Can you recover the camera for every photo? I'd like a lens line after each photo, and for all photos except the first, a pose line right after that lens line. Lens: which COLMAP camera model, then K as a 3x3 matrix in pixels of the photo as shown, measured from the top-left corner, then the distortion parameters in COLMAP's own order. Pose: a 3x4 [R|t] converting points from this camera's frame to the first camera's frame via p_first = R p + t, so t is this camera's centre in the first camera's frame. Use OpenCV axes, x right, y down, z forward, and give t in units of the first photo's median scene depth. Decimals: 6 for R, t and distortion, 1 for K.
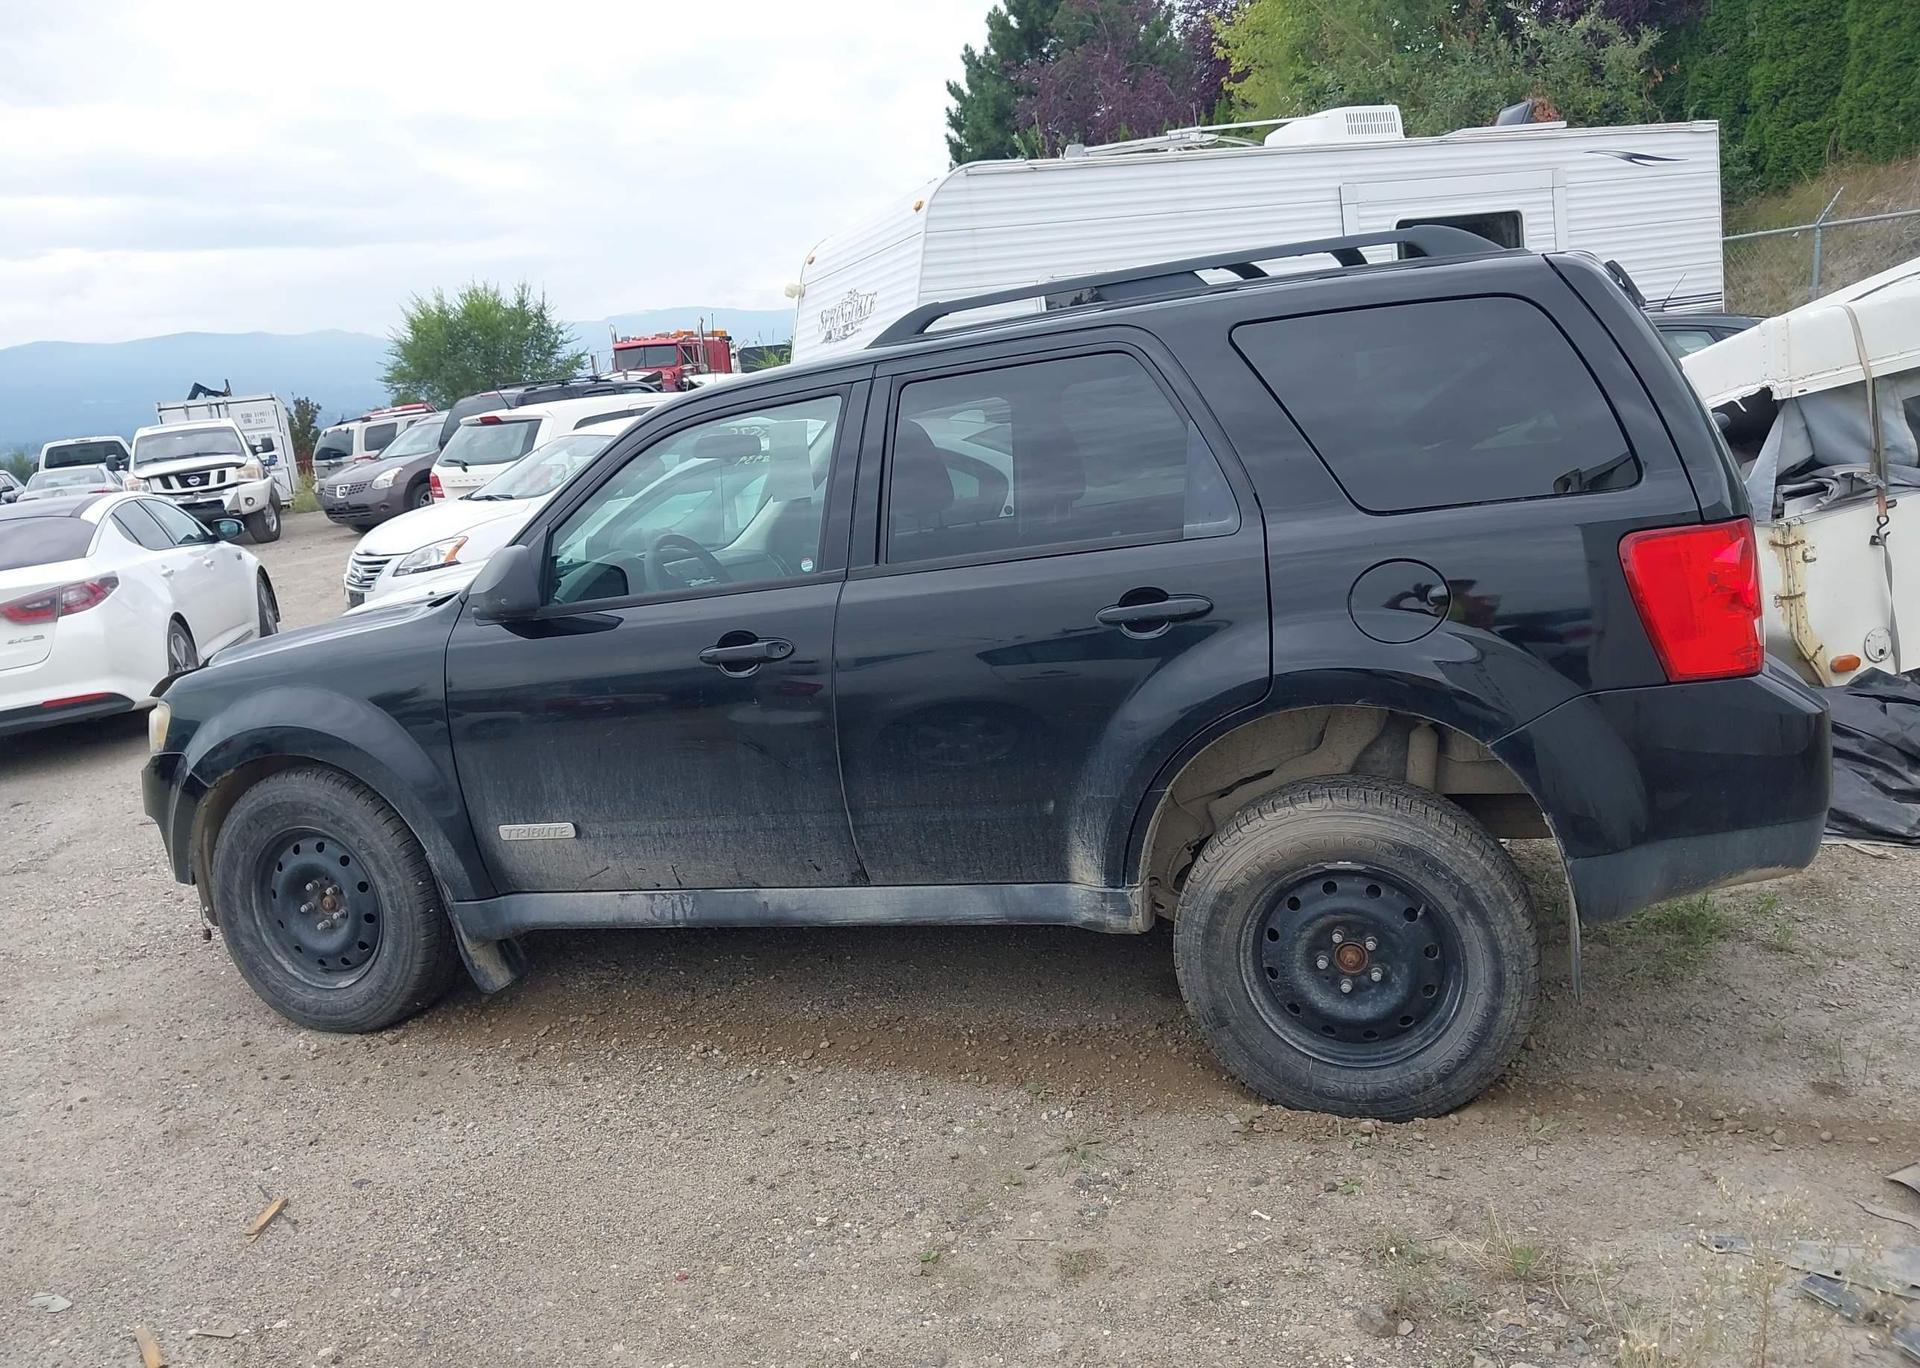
lens RADIAL K [[1557.3, 0, 952.3], [0, 1557.3, 674.6], [0, 0, 1]] dist [0.008337, 0.003348]
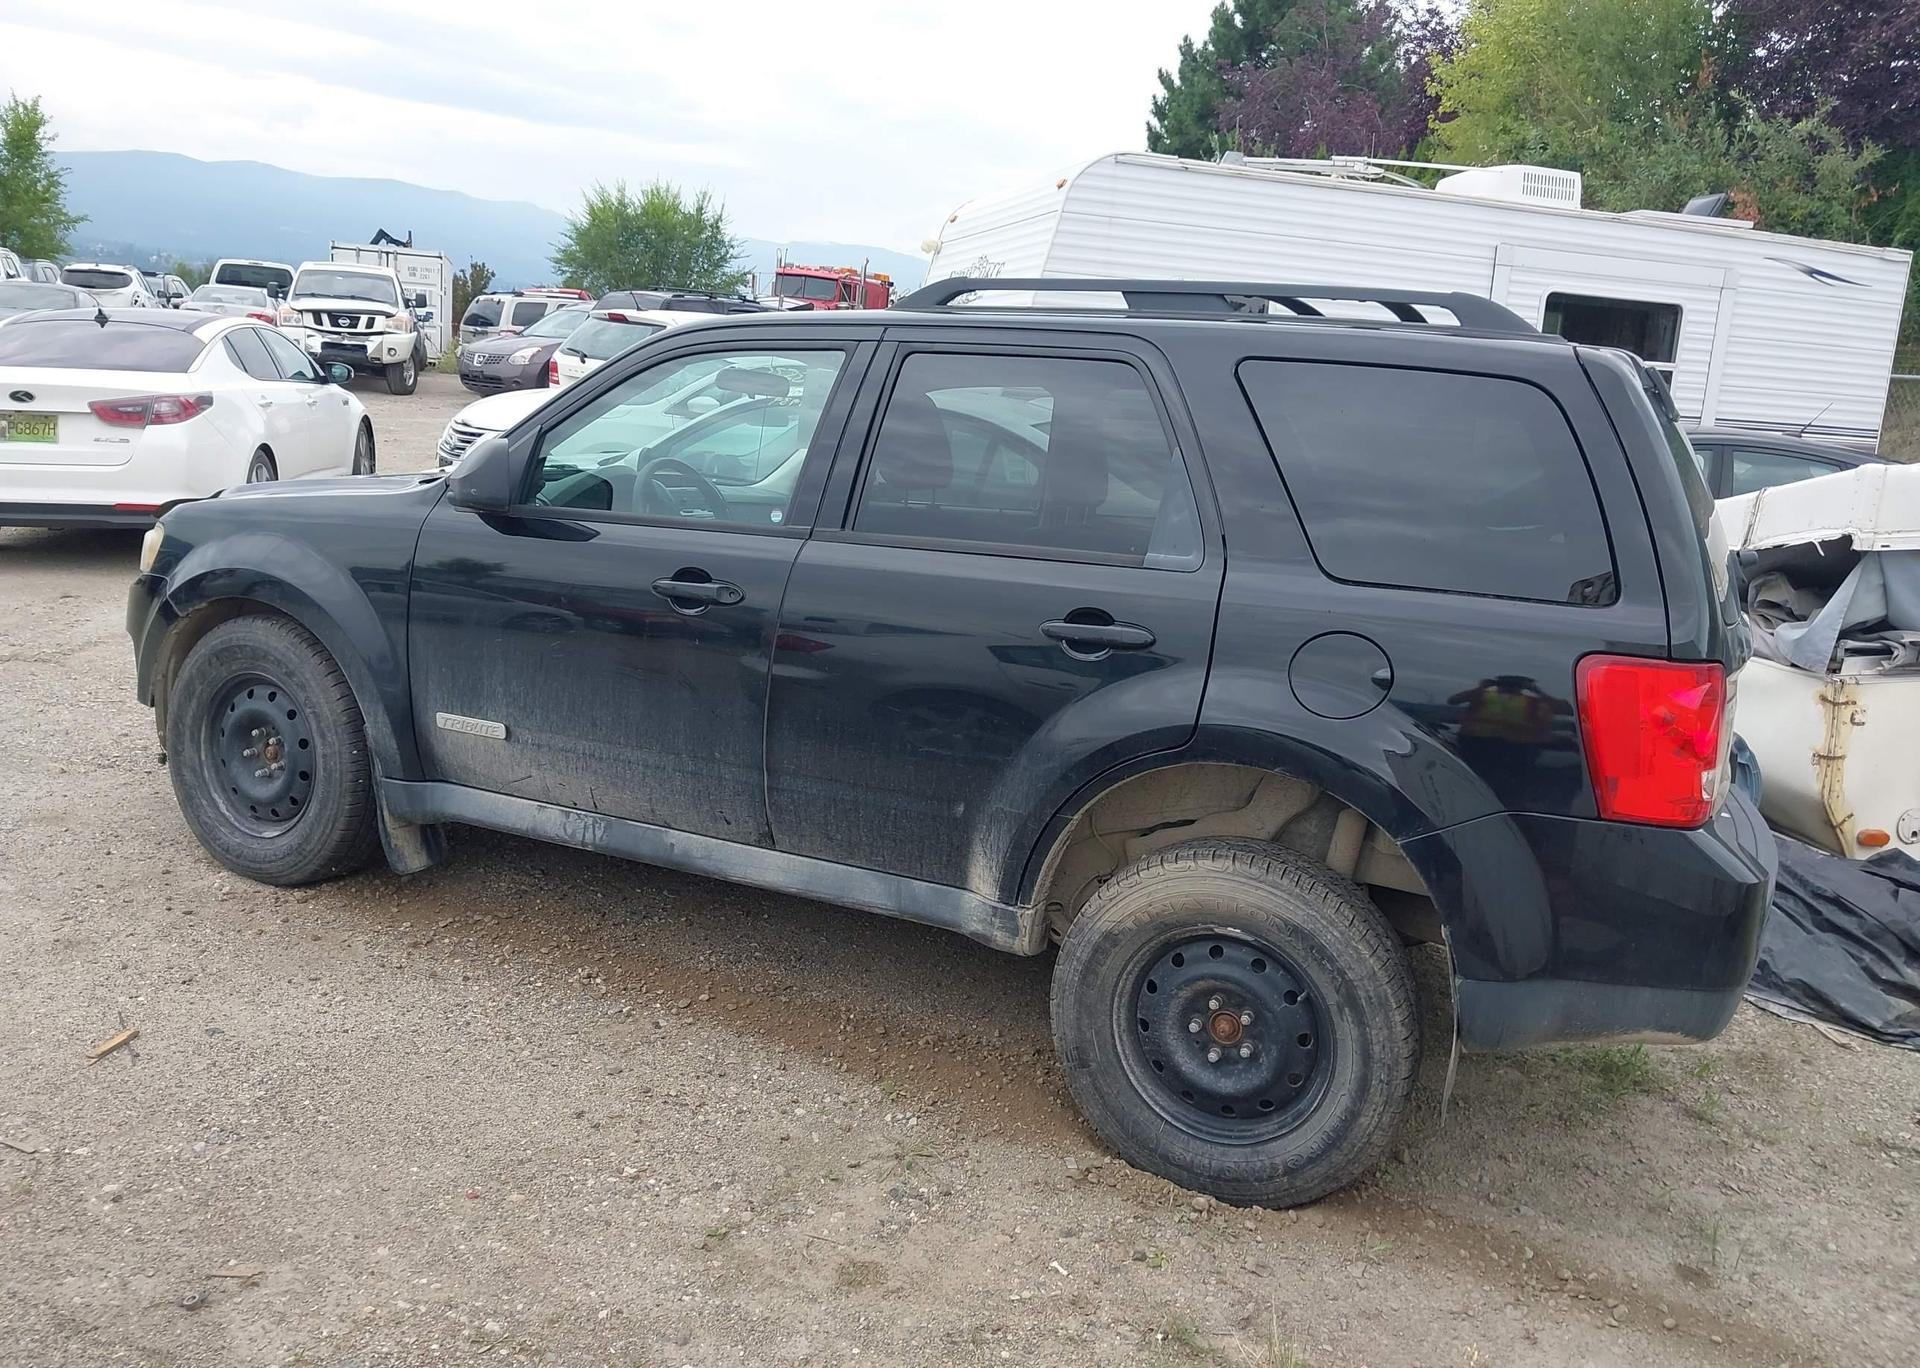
lens RADIAL K [[1561.1, 0, 953.1], [0, 1561.1, 673.4], [0, 0, 1]] dist [0.015511, -0.009337]
pose [[0.976947, 0.204349, -0.061774, 0.088526], [-0.203385, 0.978861, 0.021579, -0.015904], [0.064878, -0.008518, 0.997857, 0.024226]]
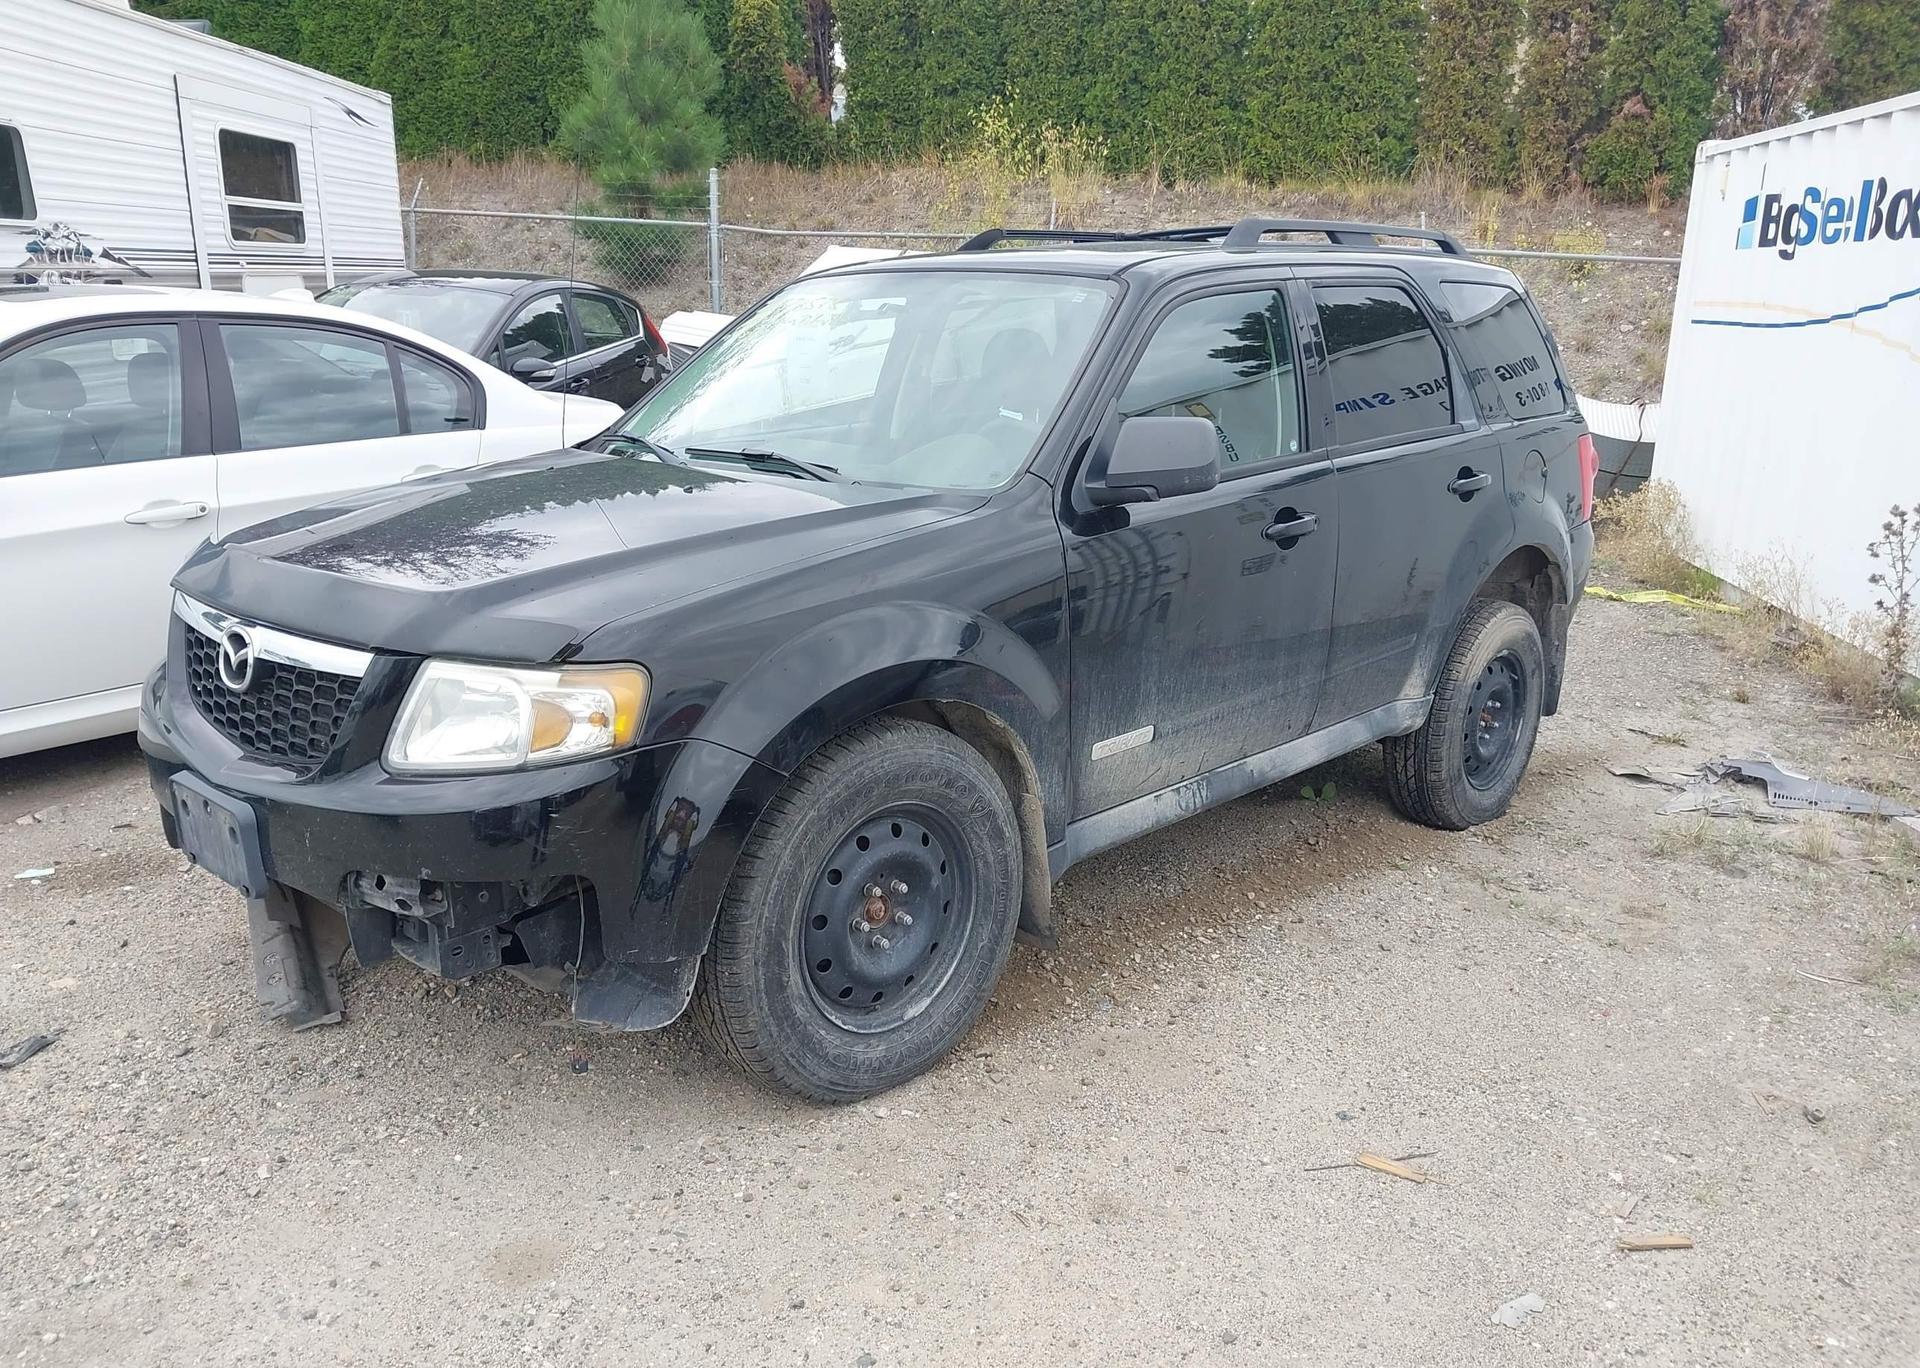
lens RADIAL K [[1557.3, 0, 952.3], [0, 1557.3, 674.6], [0, 0, 1]] dist [0.008337, 0.003348]
pose [[0.380199, -0.098565, 0.919638, -1.103425], [0.087999, 0.993650, 0.070117, -0.008019], [-0.920709, 0.054269, 0.386458, 0.738924]]
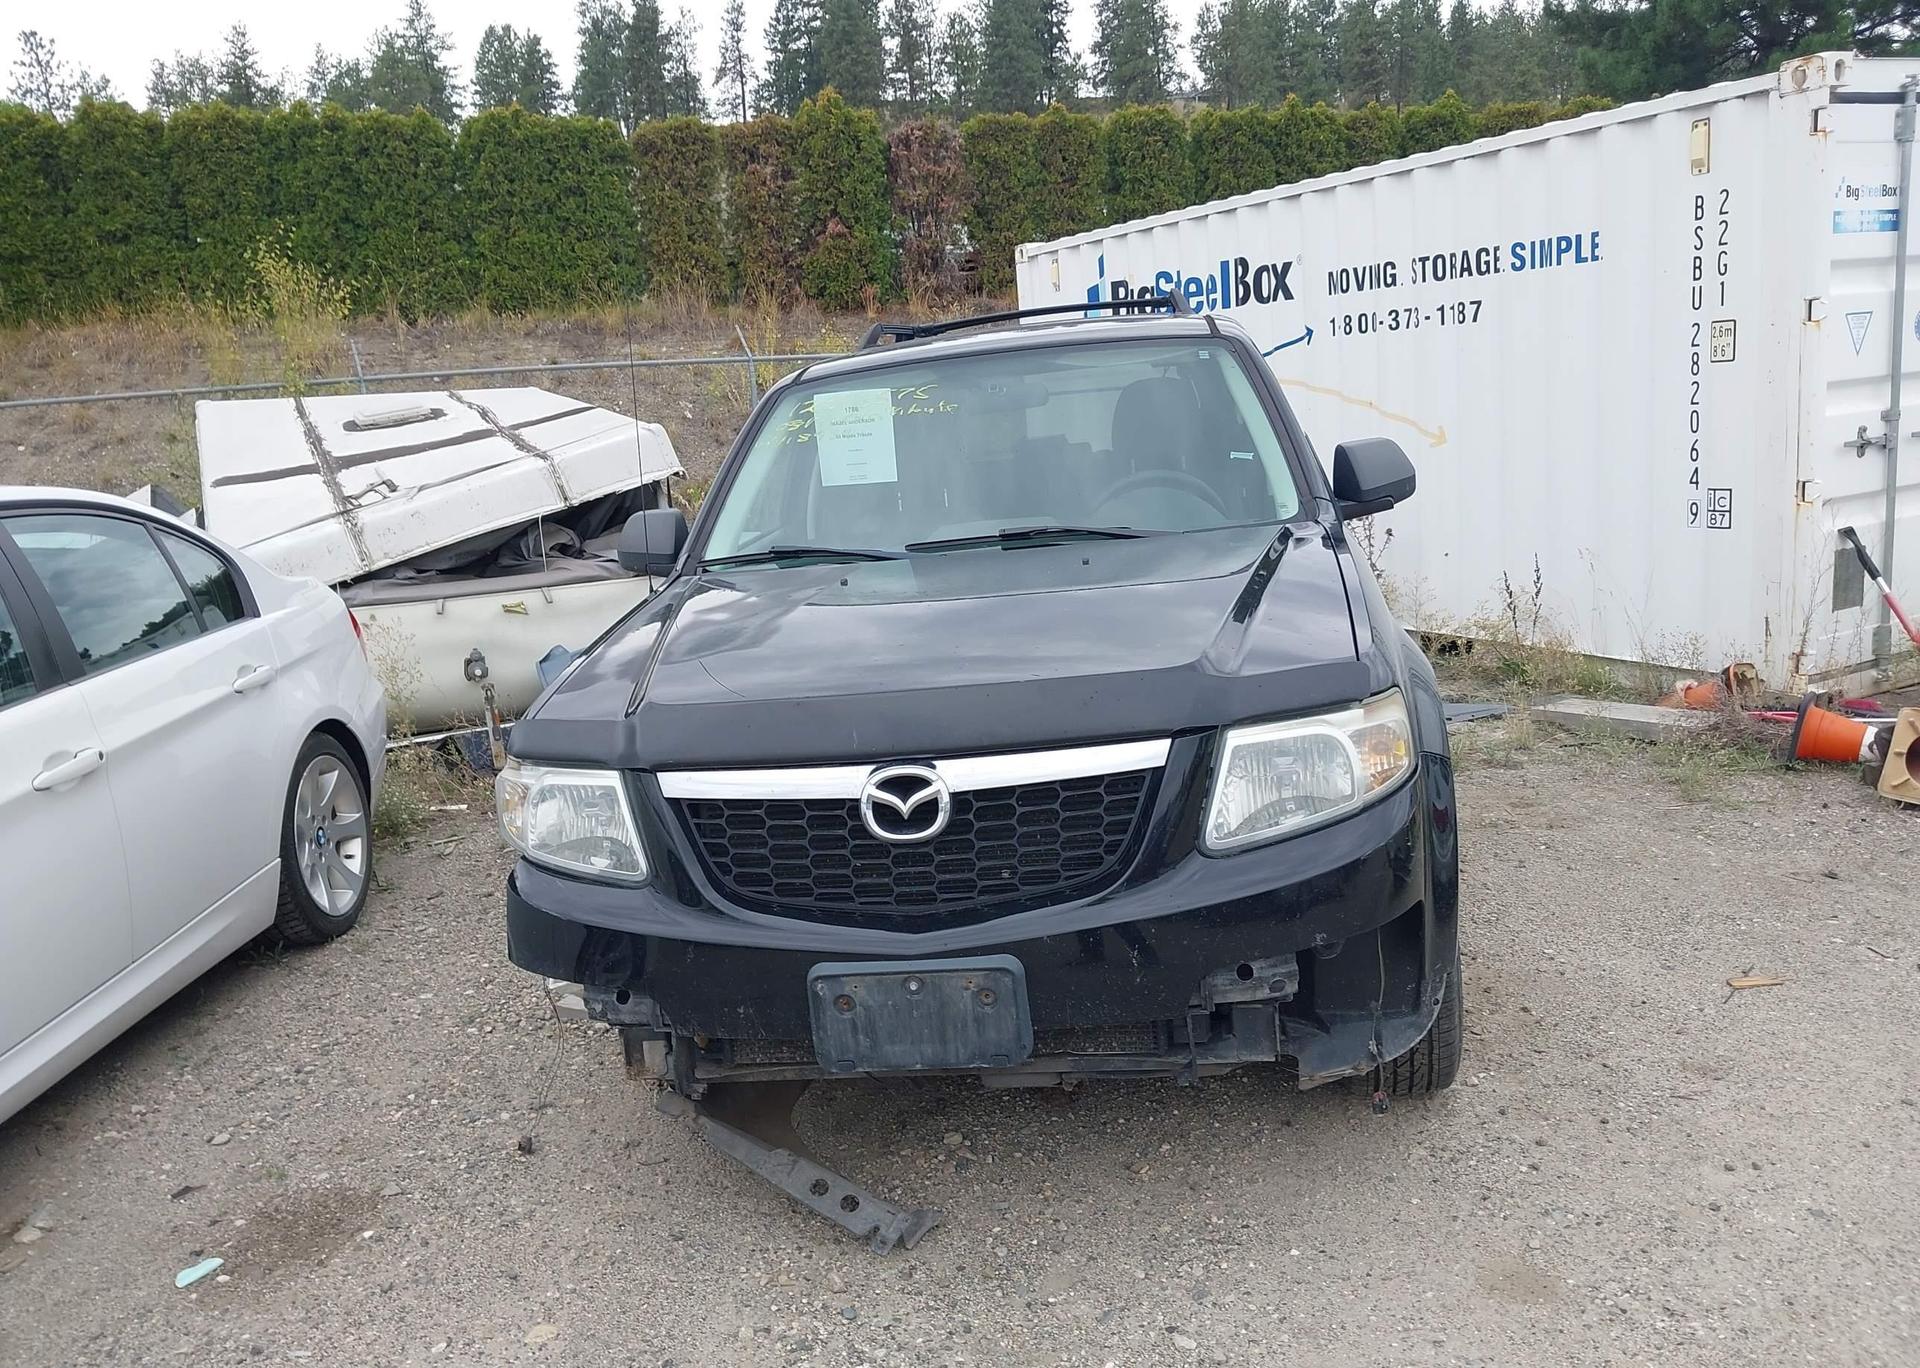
lens RADIAL K [[1561.5, 0, 952.2], [0, 1561.5, 691.0], [0, 0, 1]] dist [0.001930, -0.004638]
pose [[-0.206545, -0.047844, 0.977267, -1.173324], [0.269599, 0.957357, 0.103849, -0.098898], [-0.940561, 0.284920, -0.184839, 1.423620]]
